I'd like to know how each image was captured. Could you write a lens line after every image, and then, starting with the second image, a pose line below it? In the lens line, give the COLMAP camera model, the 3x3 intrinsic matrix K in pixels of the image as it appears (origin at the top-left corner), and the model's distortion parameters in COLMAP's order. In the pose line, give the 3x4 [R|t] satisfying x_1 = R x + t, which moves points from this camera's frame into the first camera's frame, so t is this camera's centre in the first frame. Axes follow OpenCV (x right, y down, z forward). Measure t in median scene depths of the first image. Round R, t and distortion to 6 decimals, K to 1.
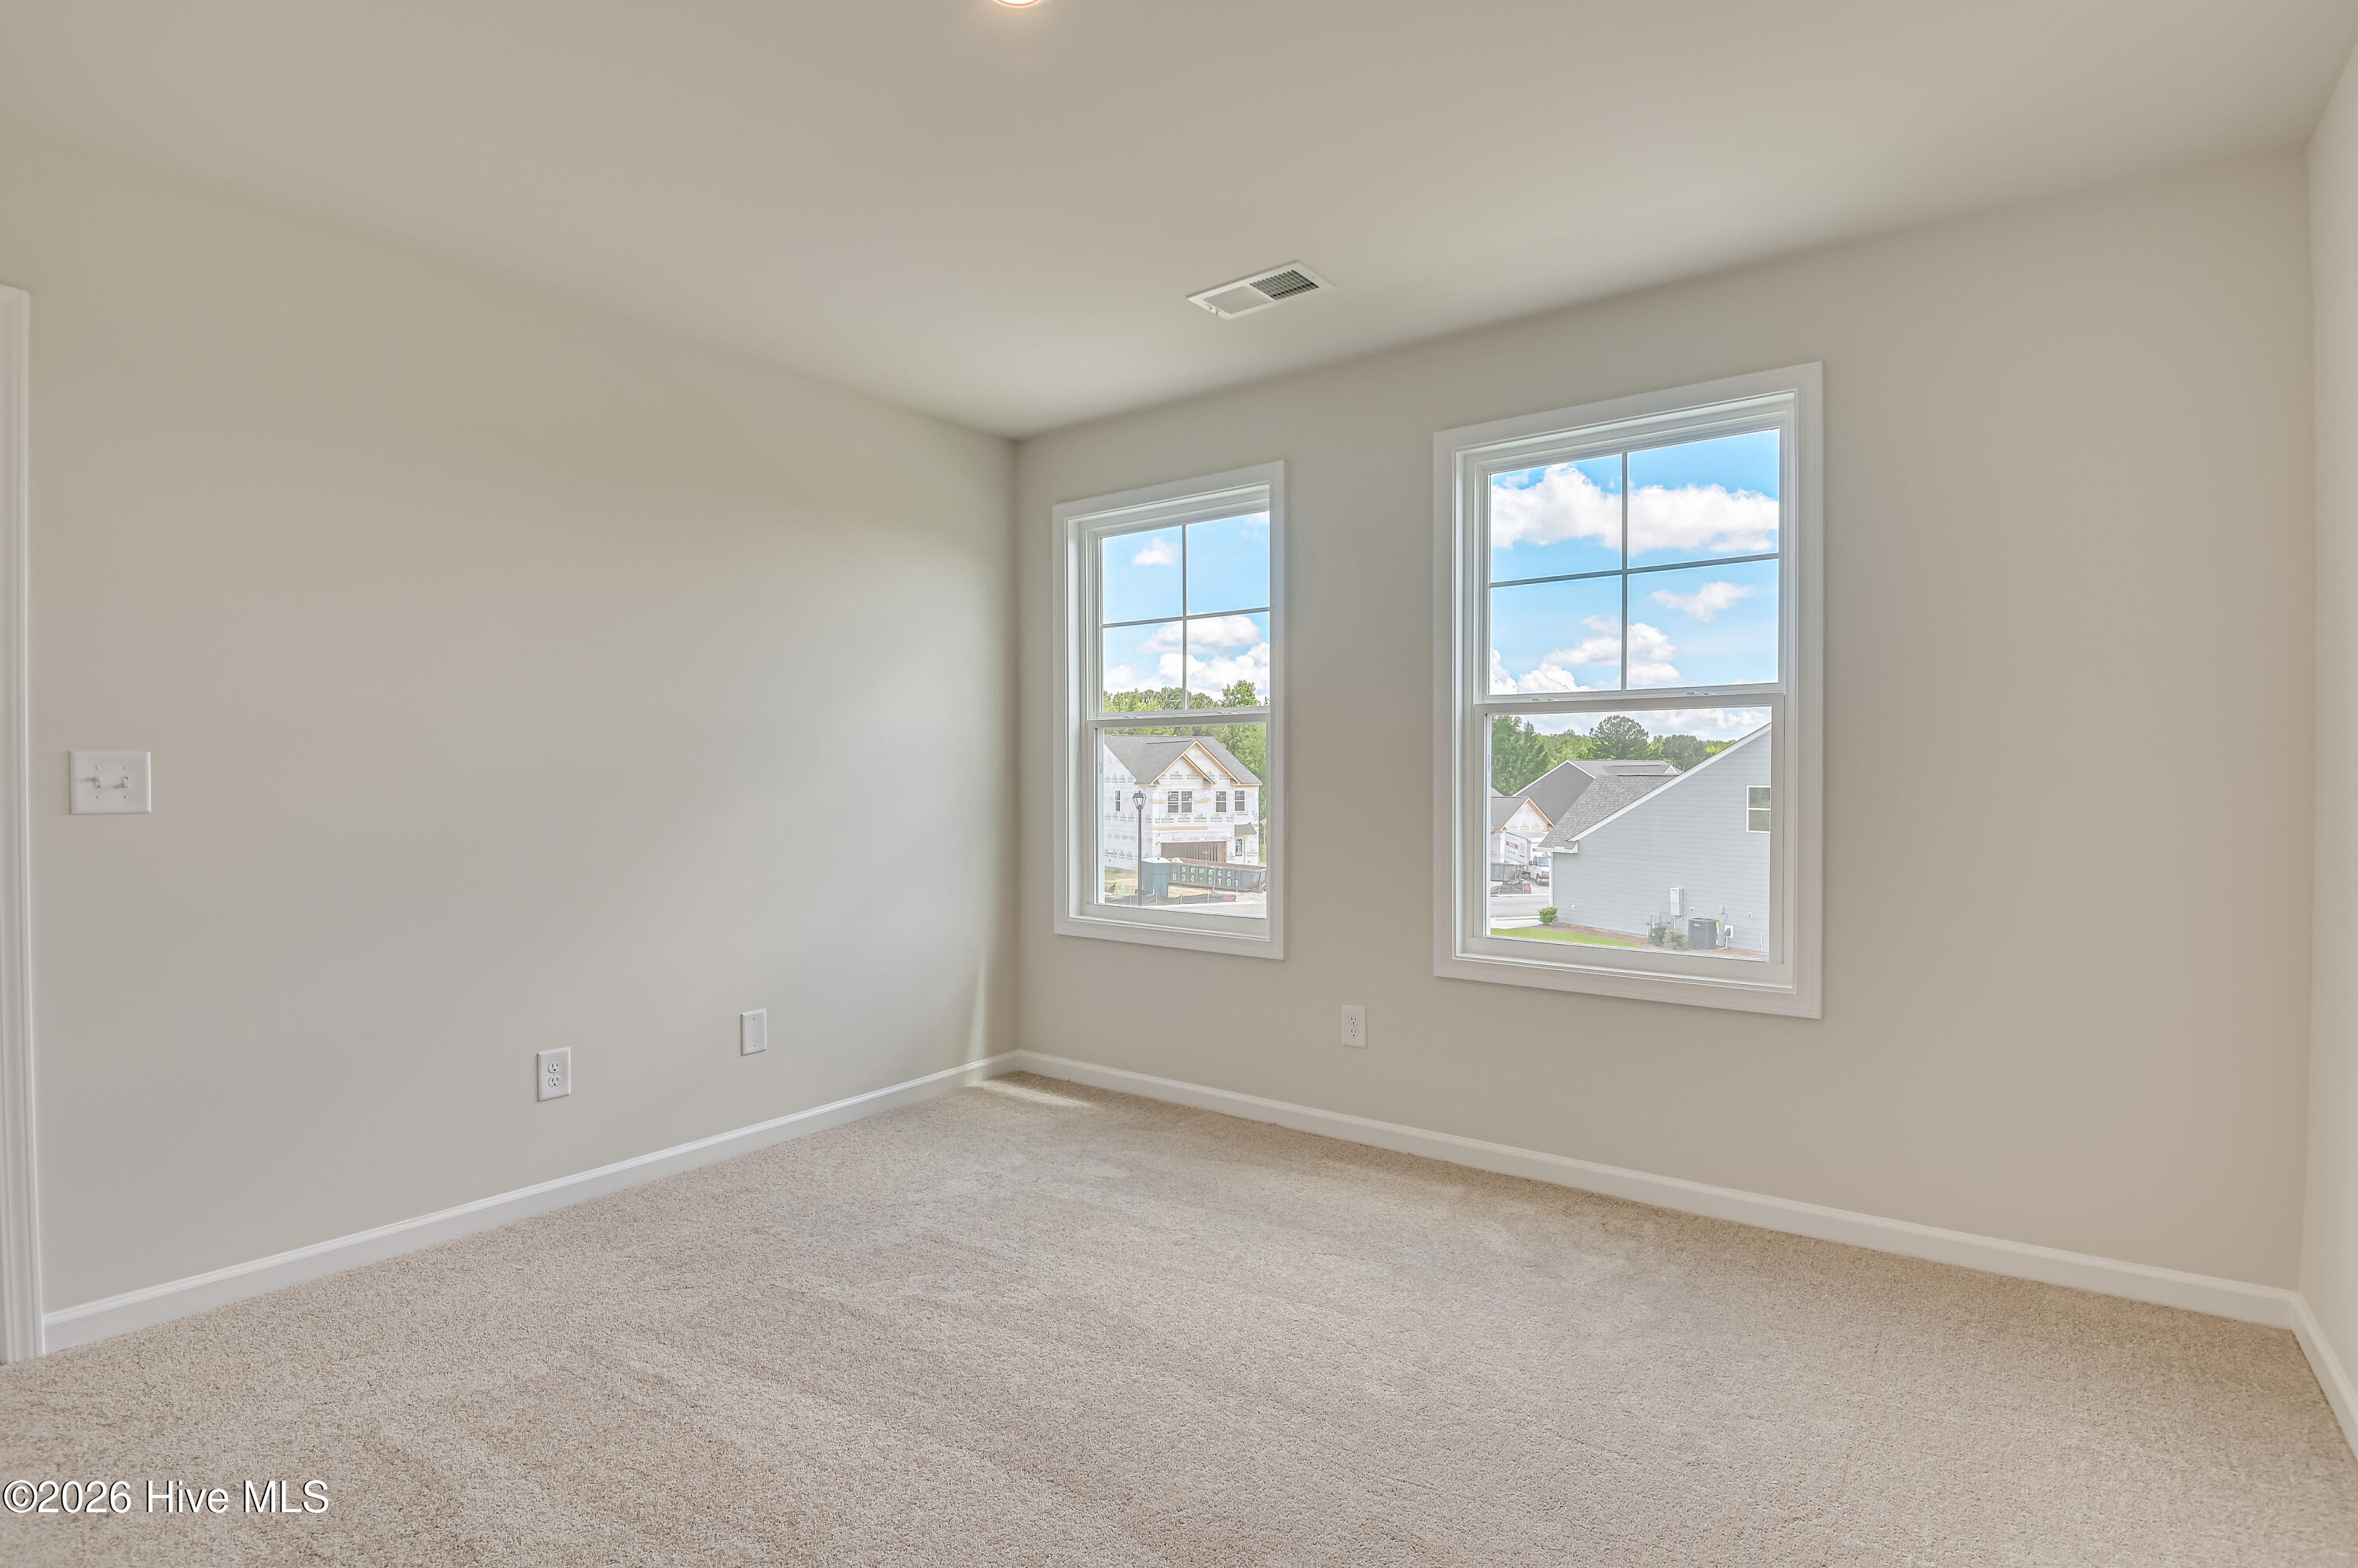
lens RADIAL K [[1141.0, 0, 1159.0], [0, 1141.0, 784.9], [0, 0, 1]] dist [-0.002795, -0.000398]
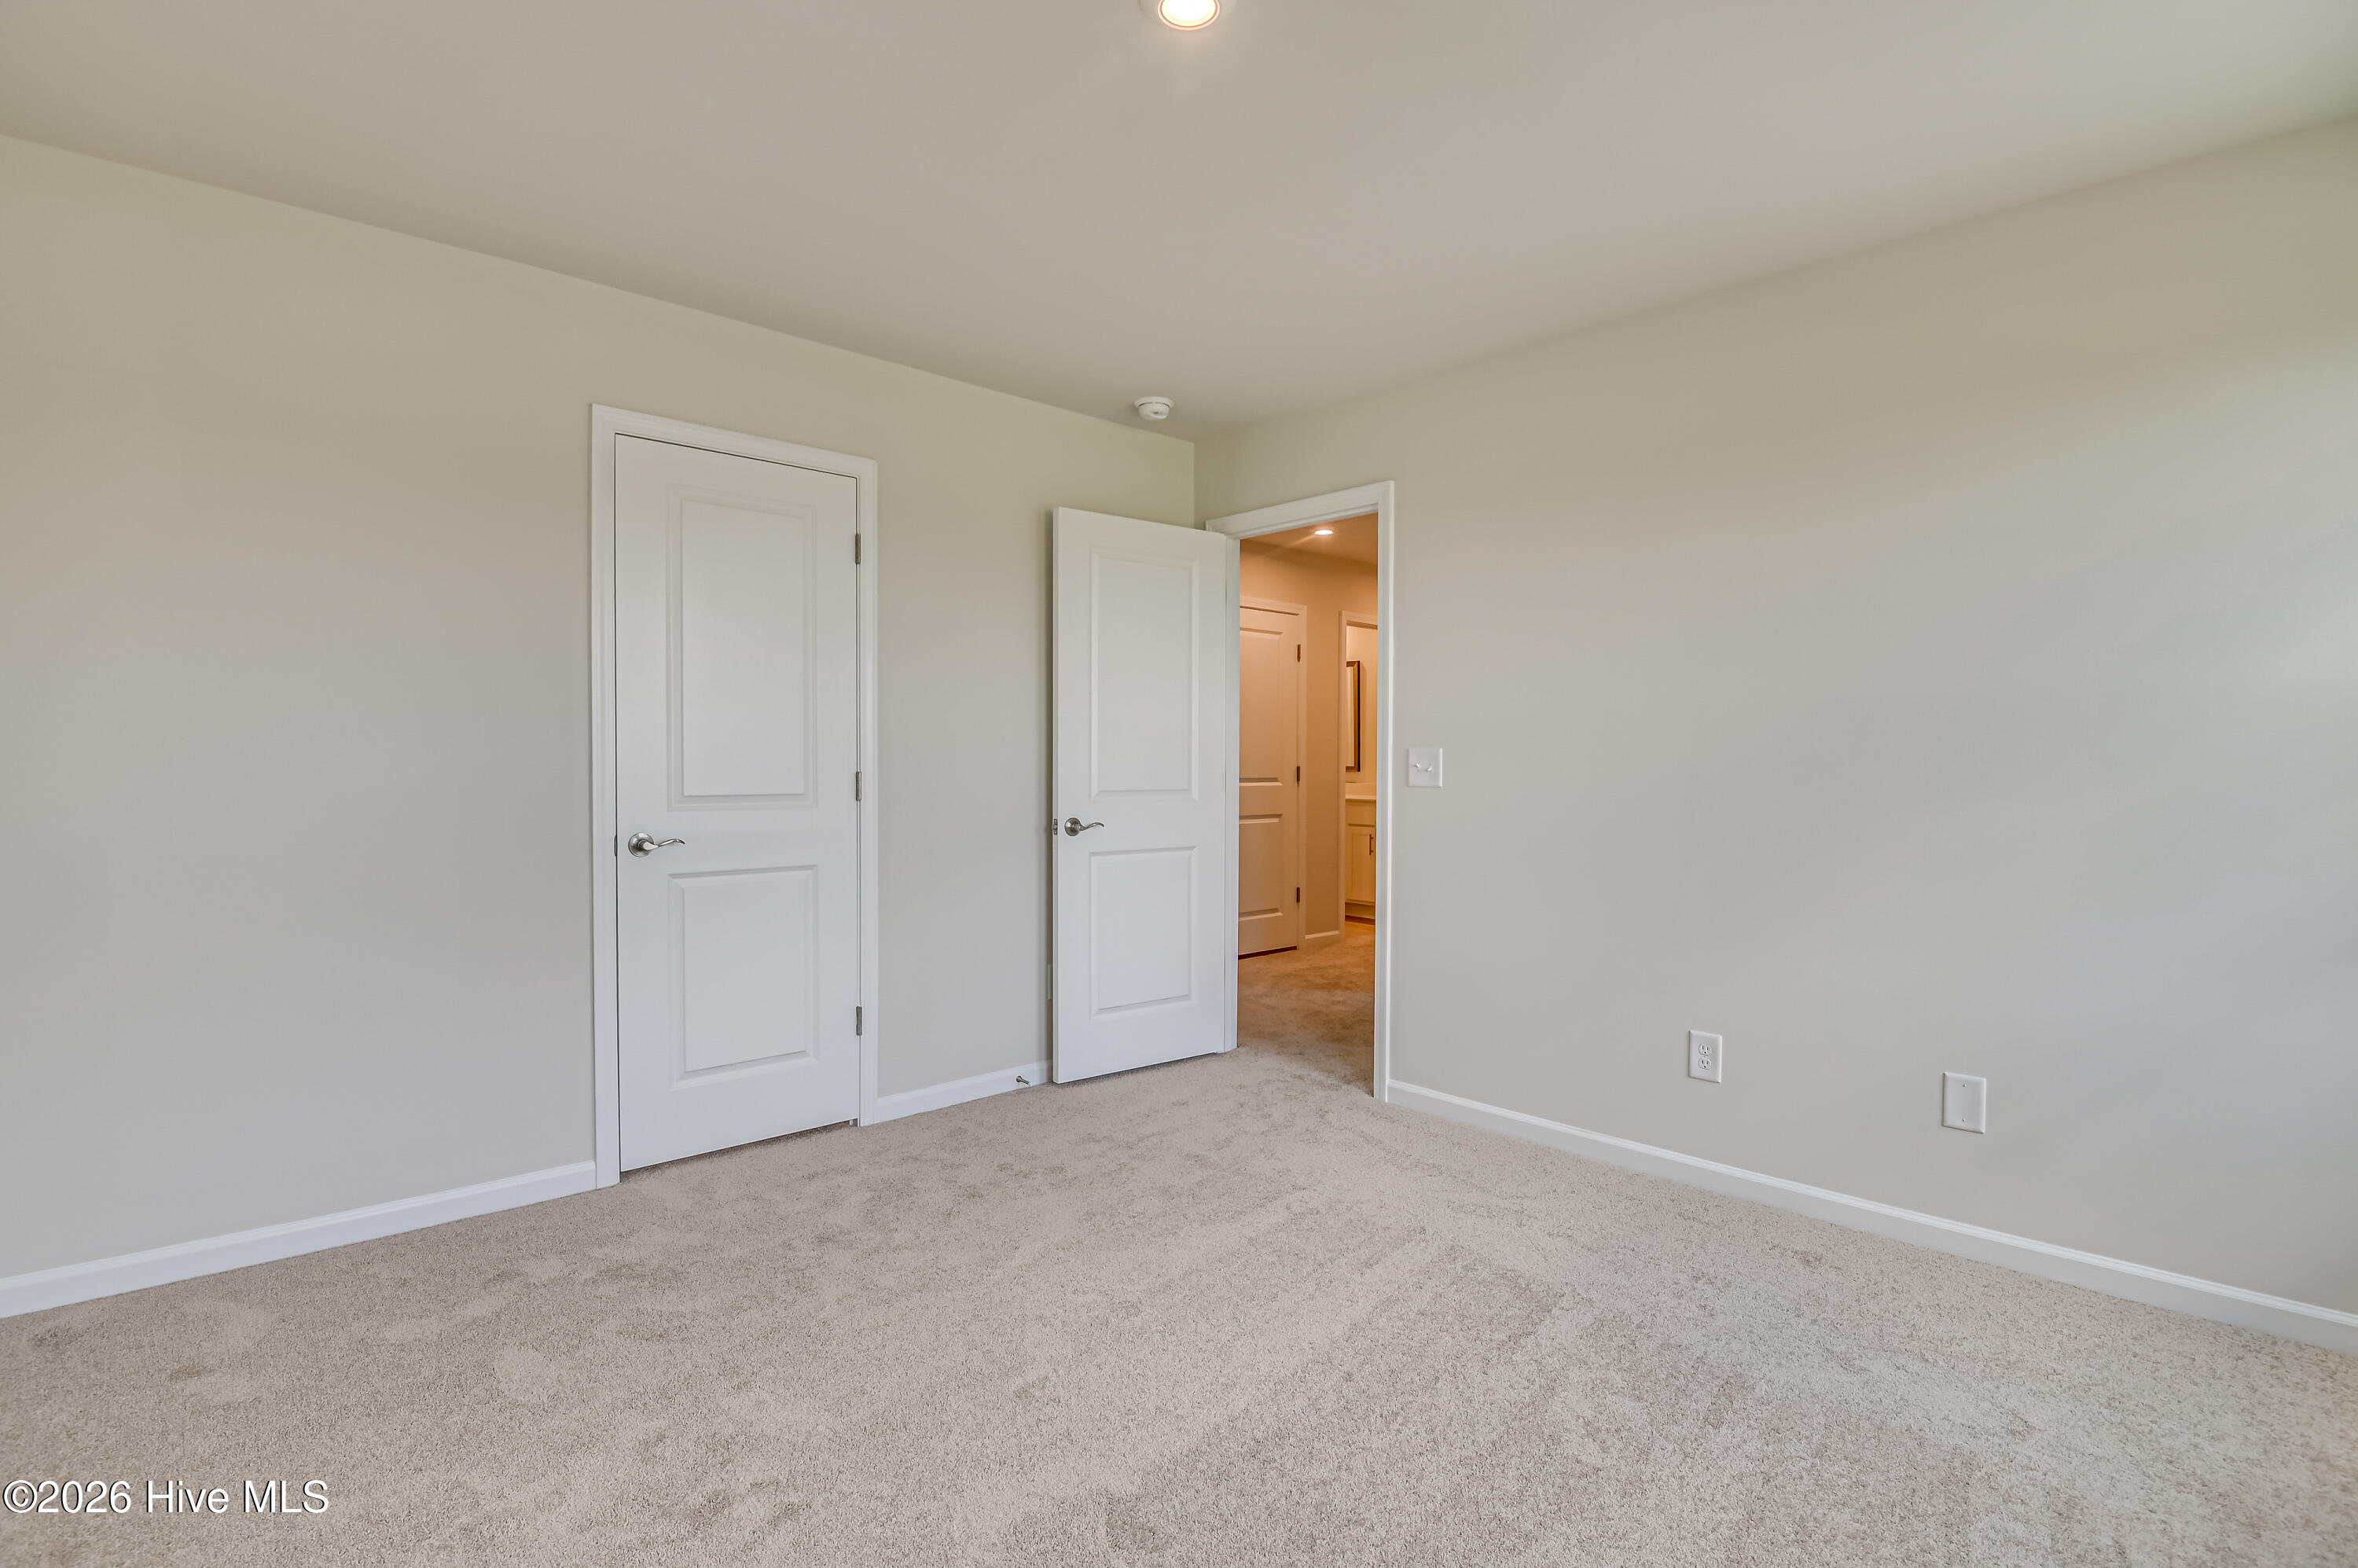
lens RADIAL K [[1125.8, 0, 1172.6], [0, 1125.8, 786.8], [0, 0, 1]] dist [-0.014318, -0.000853]
pose [[-0.167286, 0.024210, -0.985611, 0.676013], [-0.009601, 0.999611, 0.026183, -0.012994], [0.985862, 0.013843, -0.166988, 0.874065]]
